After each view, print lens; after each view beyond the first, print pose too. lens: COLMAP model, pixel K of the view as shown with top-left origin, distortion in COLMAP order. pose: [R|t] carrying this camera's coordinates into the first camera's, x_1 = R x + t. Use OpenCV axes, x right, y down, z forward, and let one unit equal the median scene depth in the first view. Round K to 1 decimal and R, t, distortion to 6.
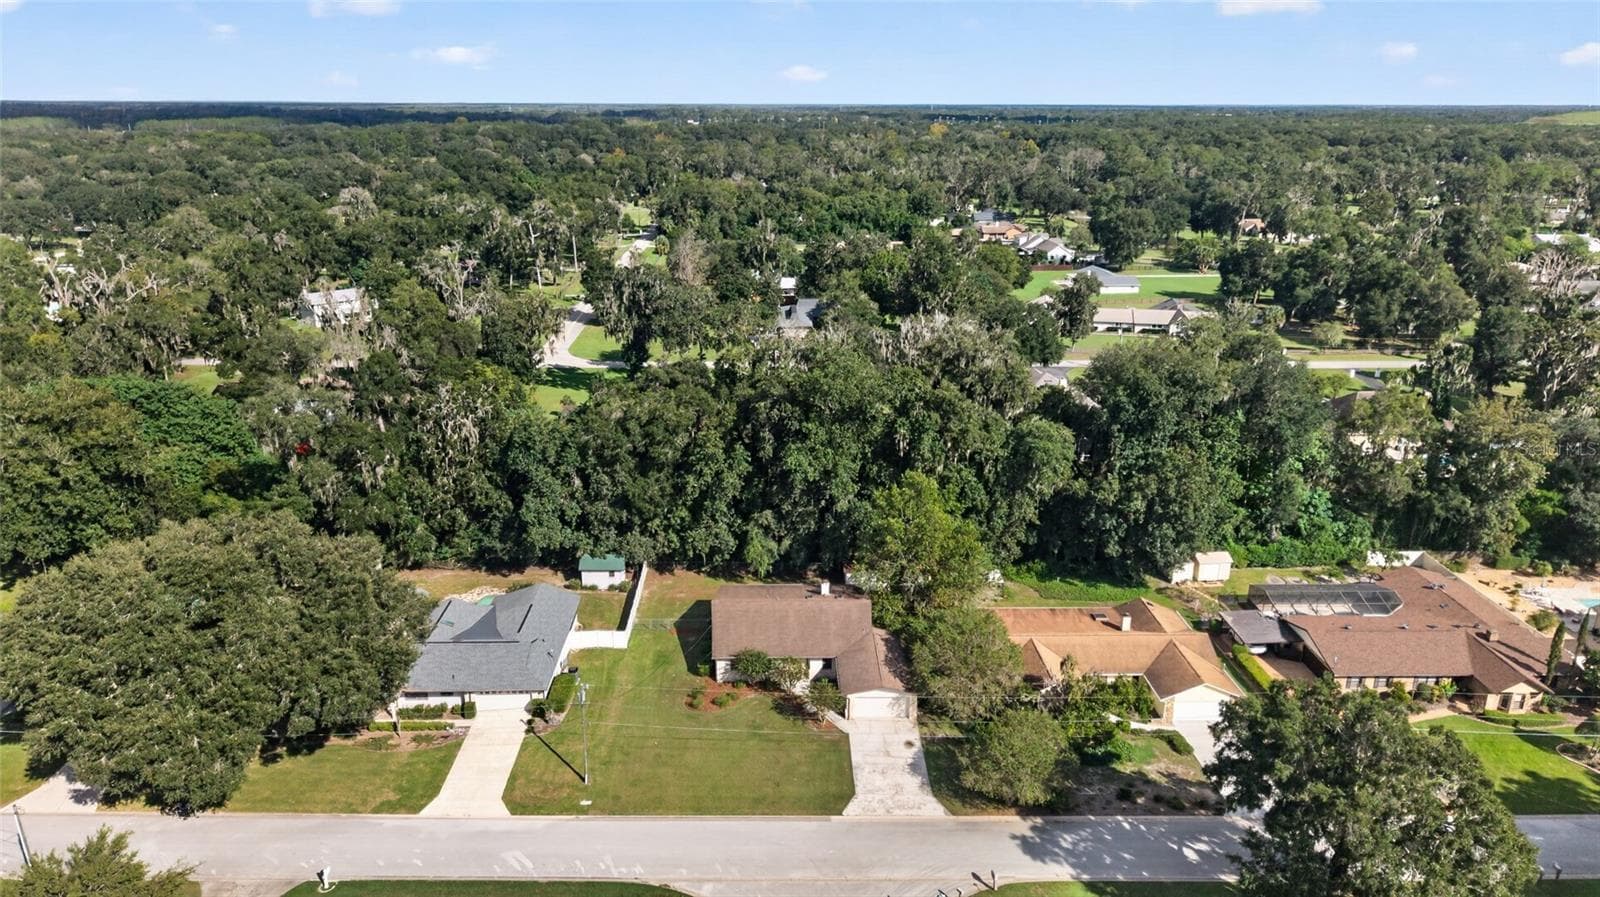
lens RADIAL K [[1062.5, 0, 801.9], [0, 1062.5, 447.0], [0, 0, 1]] dist [0.070701, -0.089139]
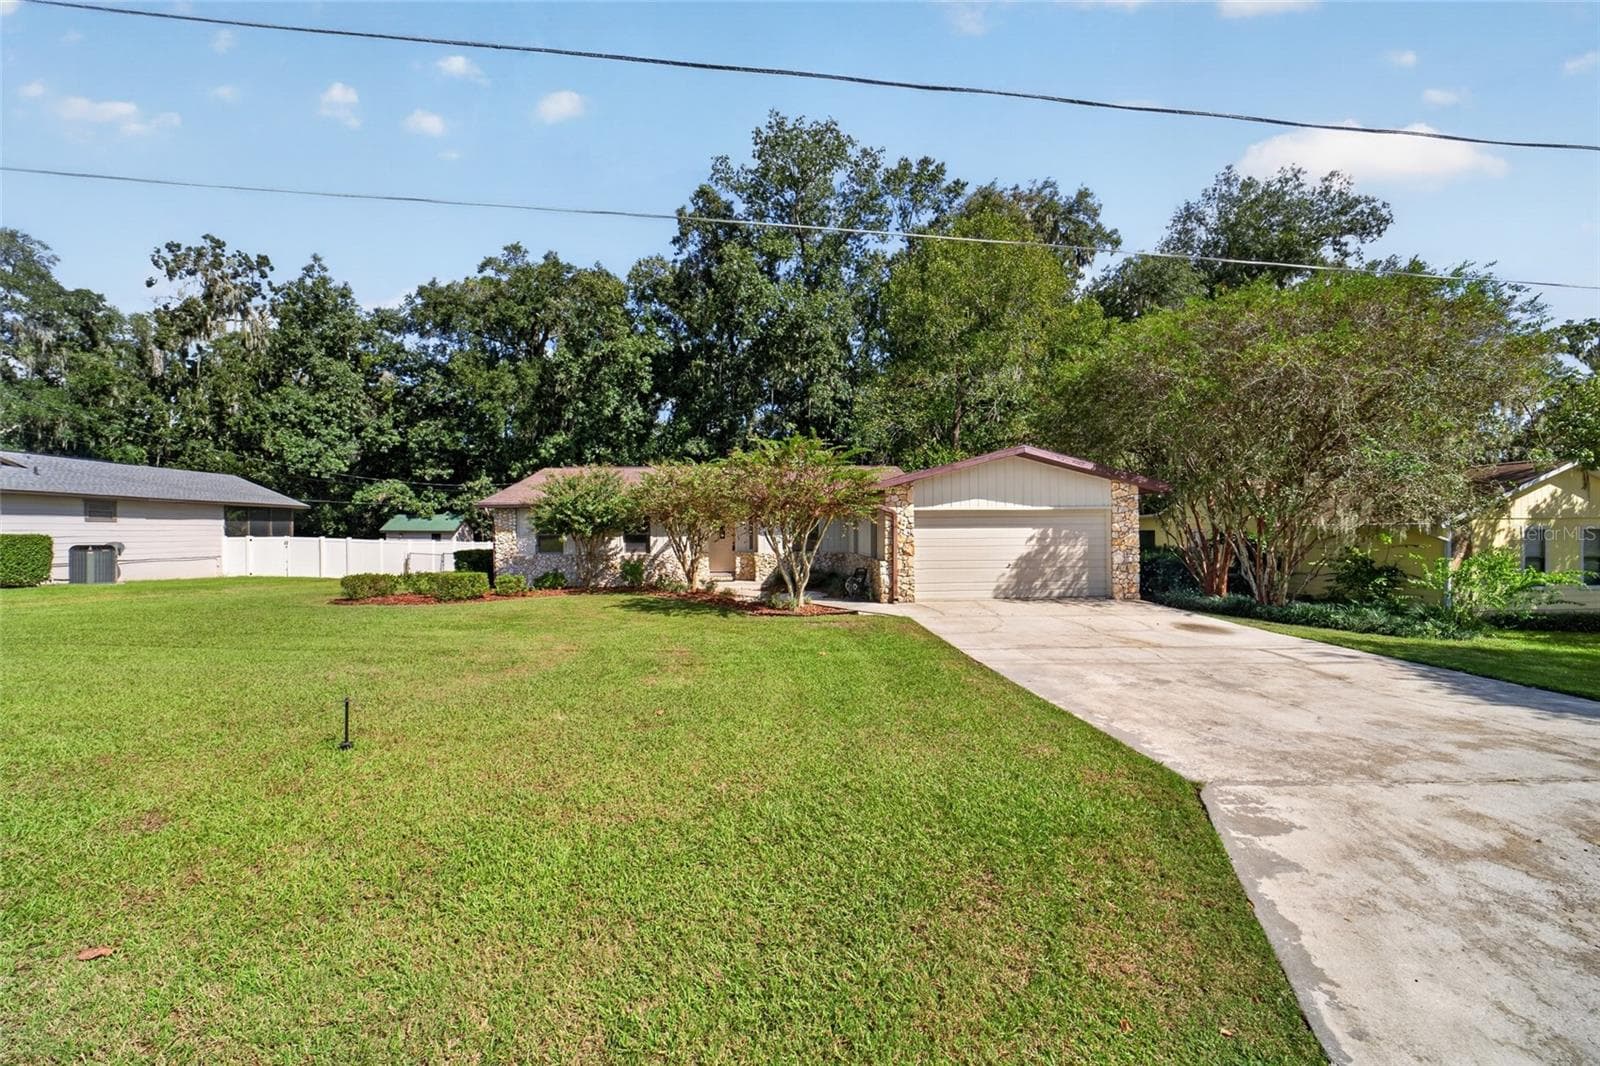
lens RADIAL K [[624.9, 0, 798.0], [0, 624.9, 531.2], [0, 0, 1]] dist [-0.036747, 0.008628]
pose [[0.999477, -0.011956, 0.030038, 0.013034], [0.020656, 0.950895, -0.308824, 0.233210], [-0.024871, 0.309283, 0.950645, 0.692941]]
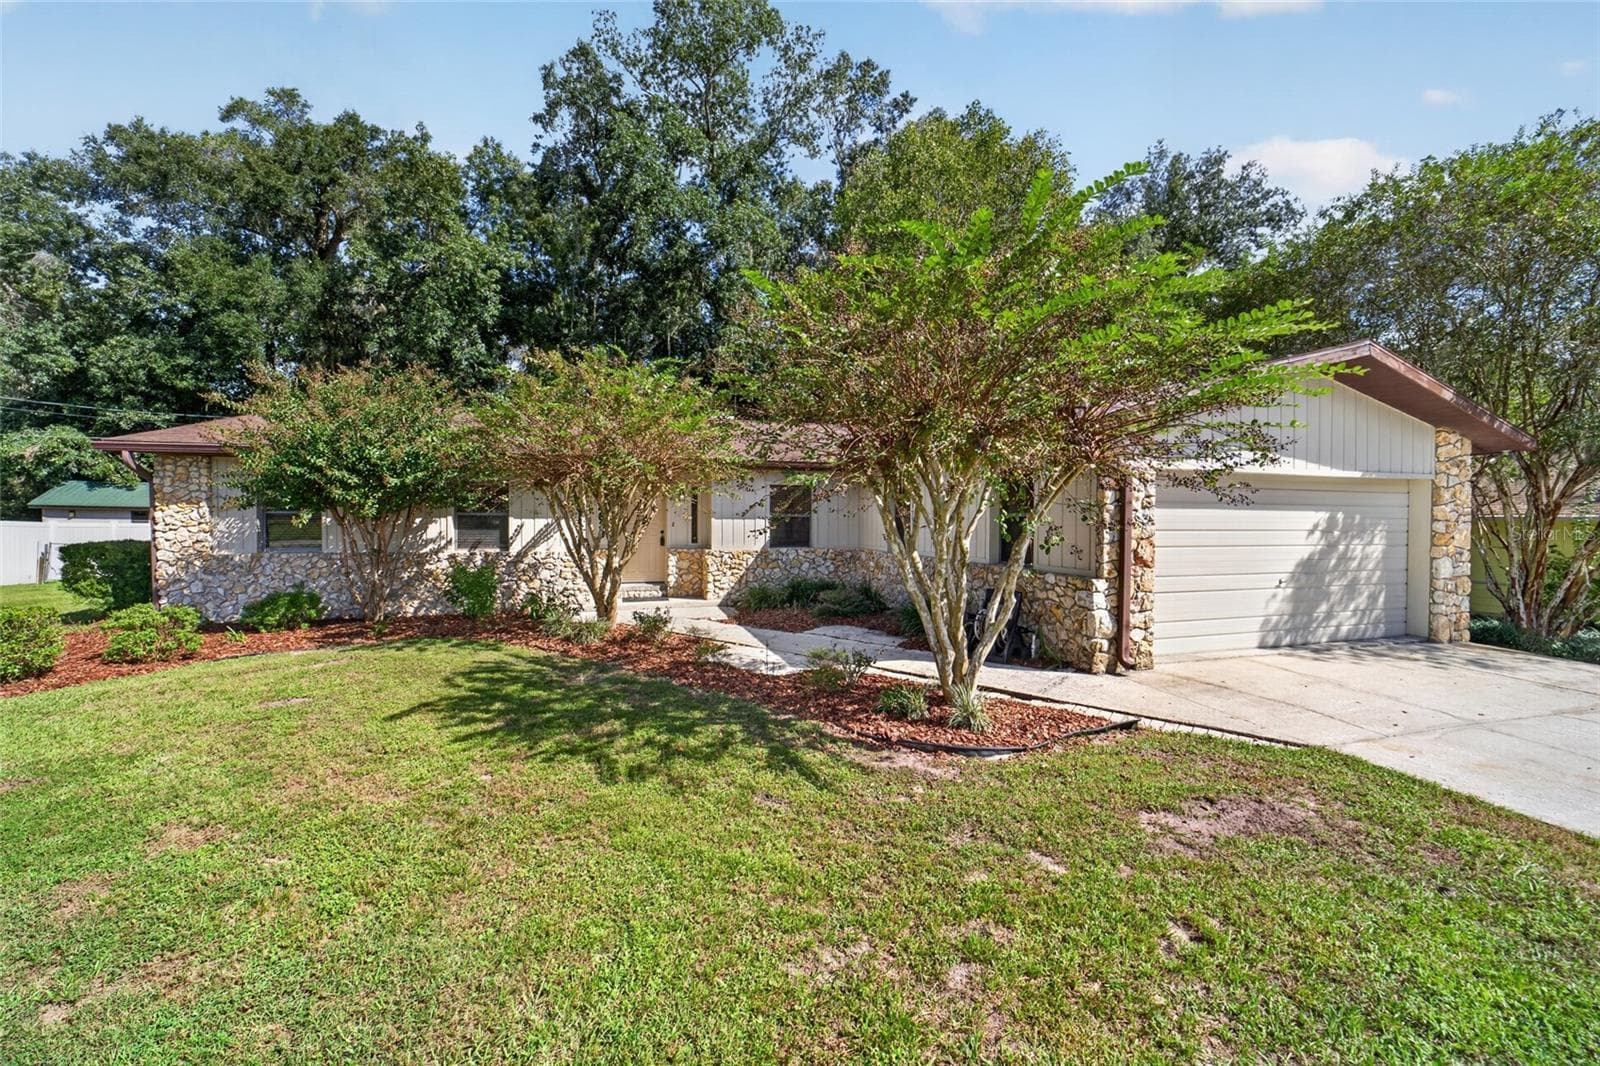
lens RADIAL K [[619.9, 0, 801.7], [0, 619.9, 527.6], [0, 0, 1]] dist [-0.040022, 0.010513]
pose [[0.963580, -0.001787, 0.267414, -0.006519], [0.080172, 0.955912, -0.282498, 0.209263], [-0.255120, 0.293648, 0.921241, 0.769222]]
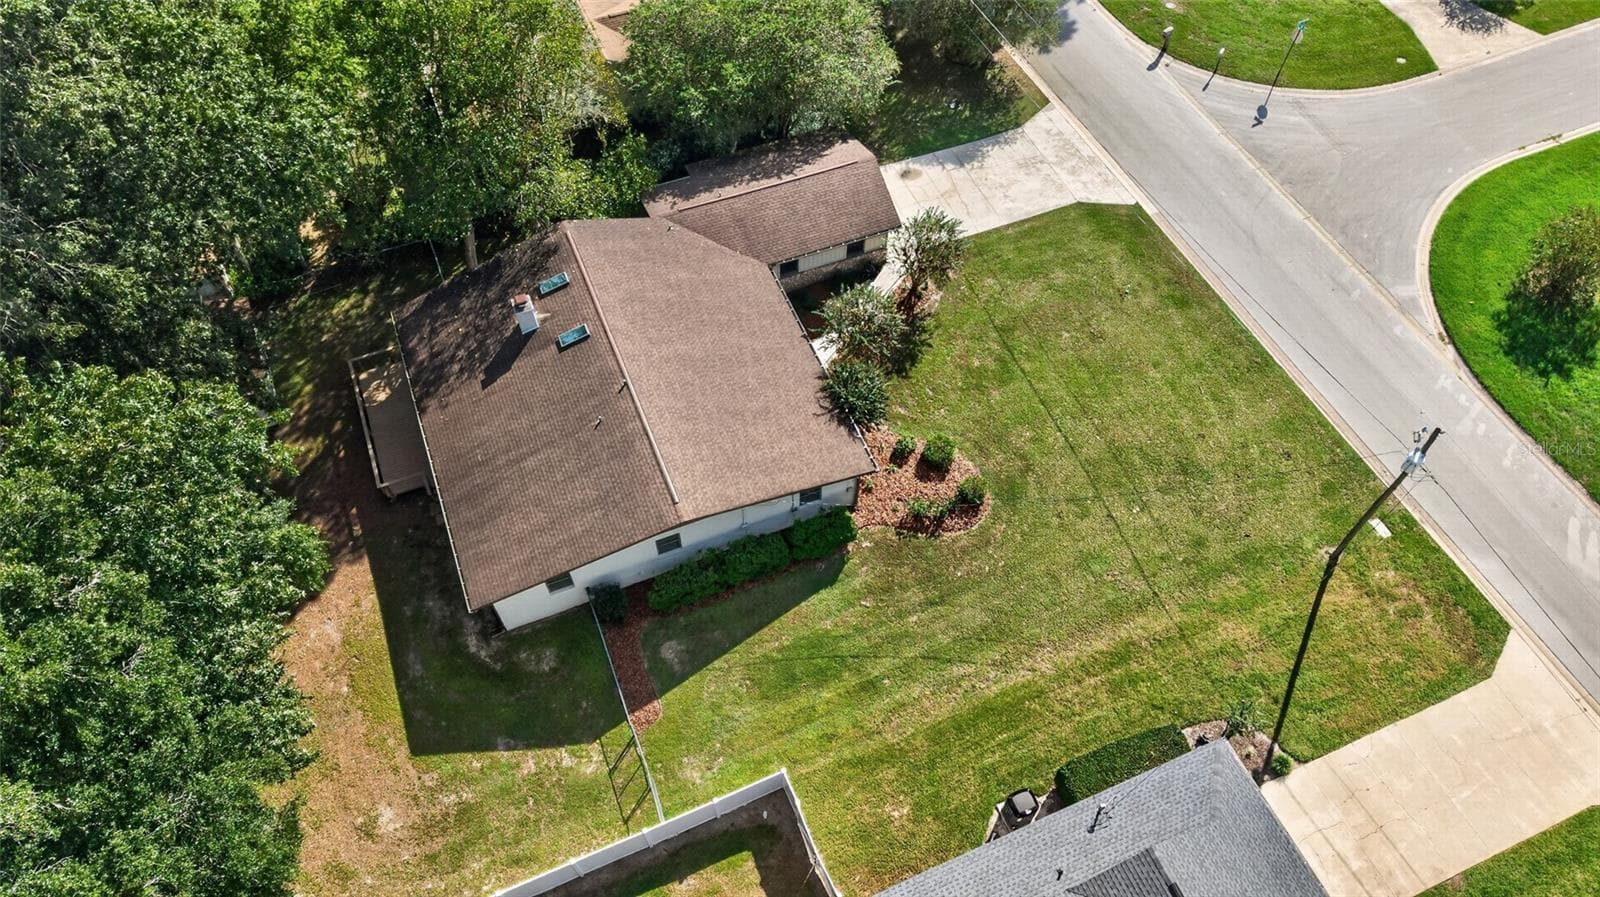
lens RADIAL K [[1101.7, 0, 795.7], [0, 1101.7, 448.6], [0, 0, 1]] dist [0.075555, -0.096809]
pose [[-0.363513, -0.773770, 0.518786, -0.247991], [0.273479, 0.443711, 0.853422, -0.156128], [-0.890543, 0.452107, 0.050315, 0.861657]]
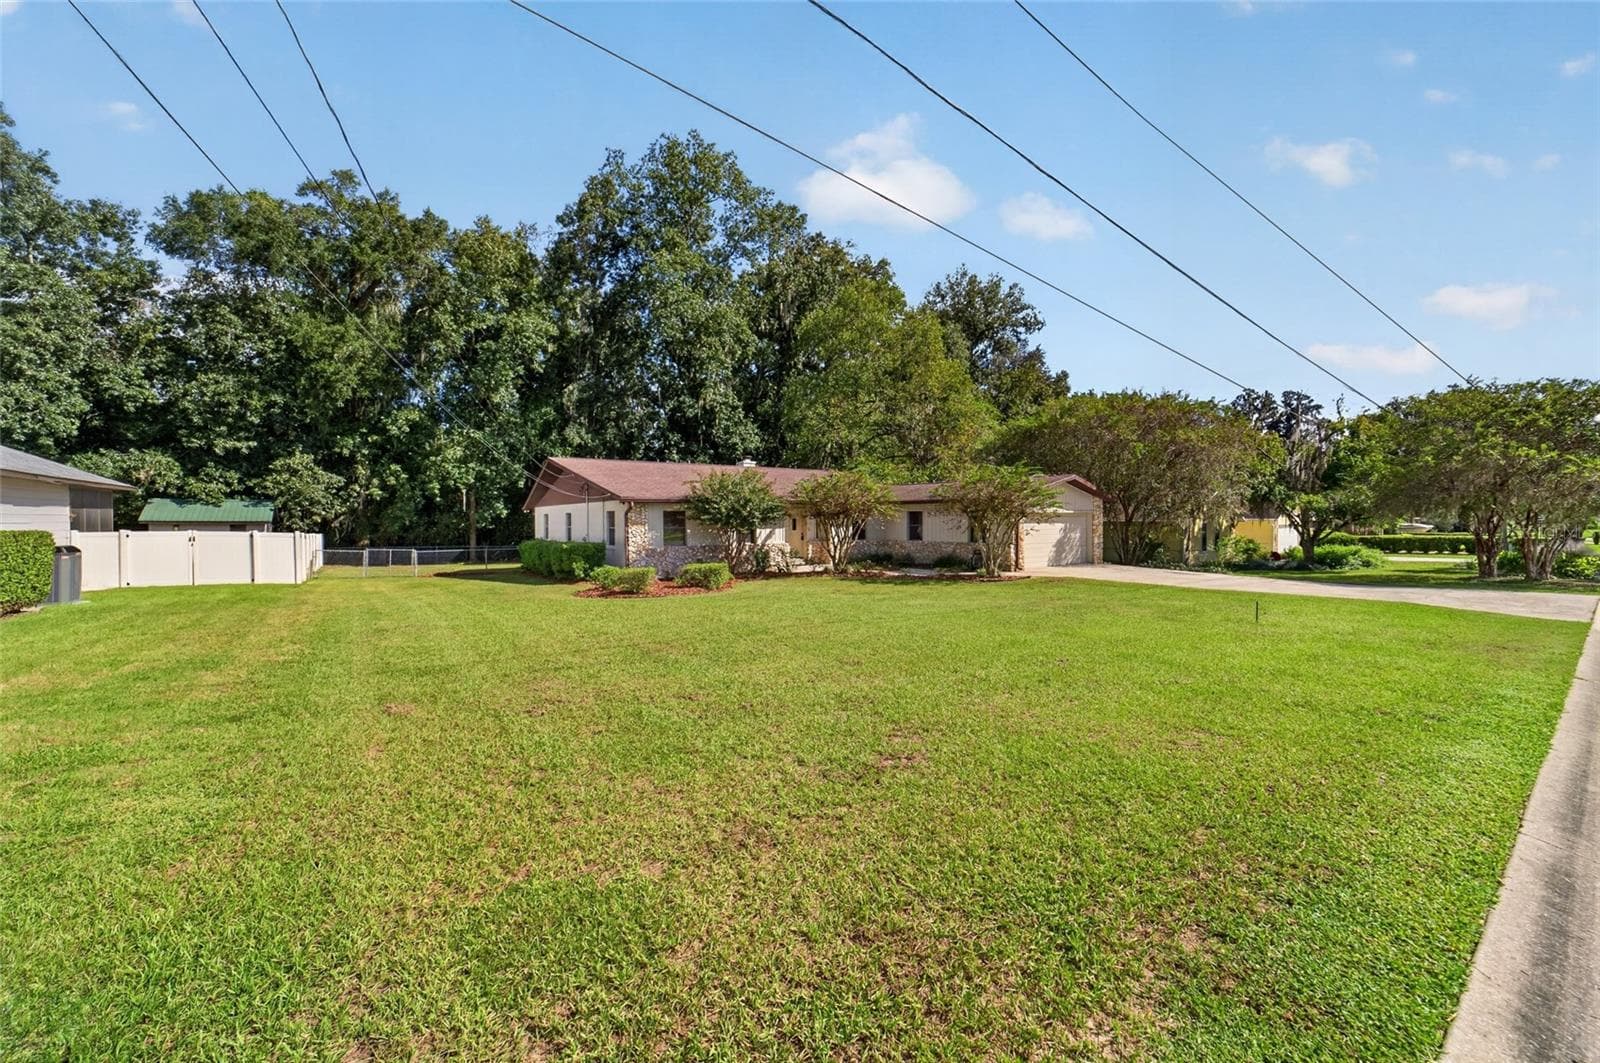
lens RADIAL K [[619.9, 0, 801.7], [0, 619.9, 526.1], [0, 0, 1]] dist [-0.040022, 0.010513]
pose [[0.826293, -0.014176, 0.563062, -0.129747], [0.180579, 0.953580, -0.240991, 0.229516], [-0.533509, 0.300806, 0.790496, 0.694813]]
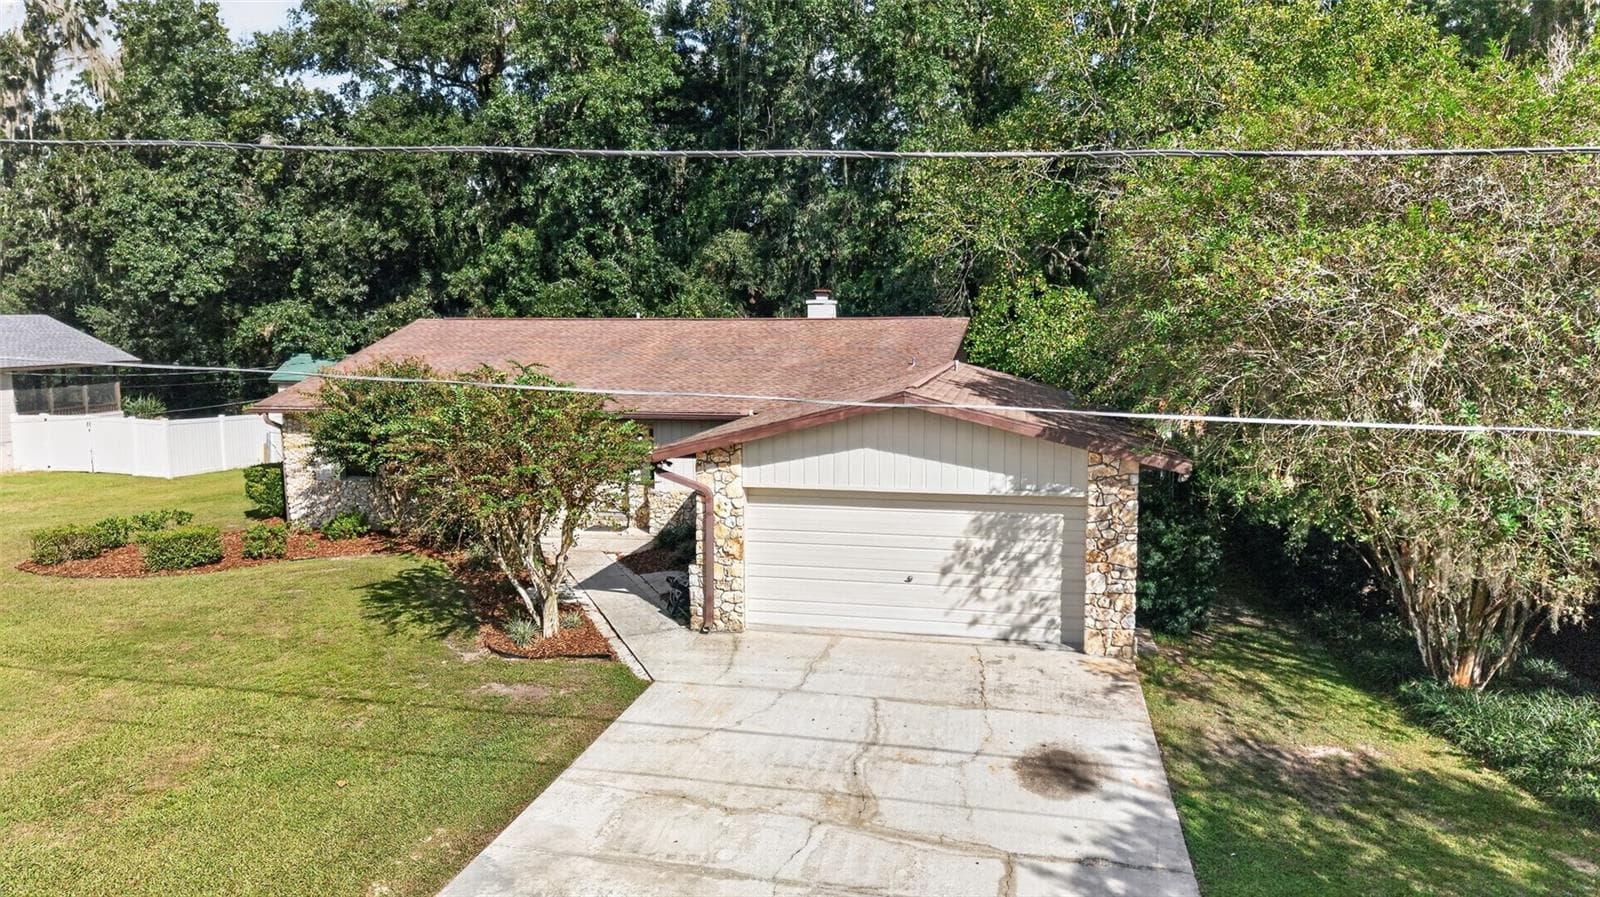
lens RADIAL K [[1062.5, 0, 801.9], [0, 1062.5, 447.0], [0, 0, 1]] dist [0.070701, -0.089139]
pose [[0.975328, 0.019096, -0.219935, 0.077189], [-0.061575, 0.980247, -0.187950, 0.210170], [0.212002, 0.196855, 0.957237, 0.684126]]
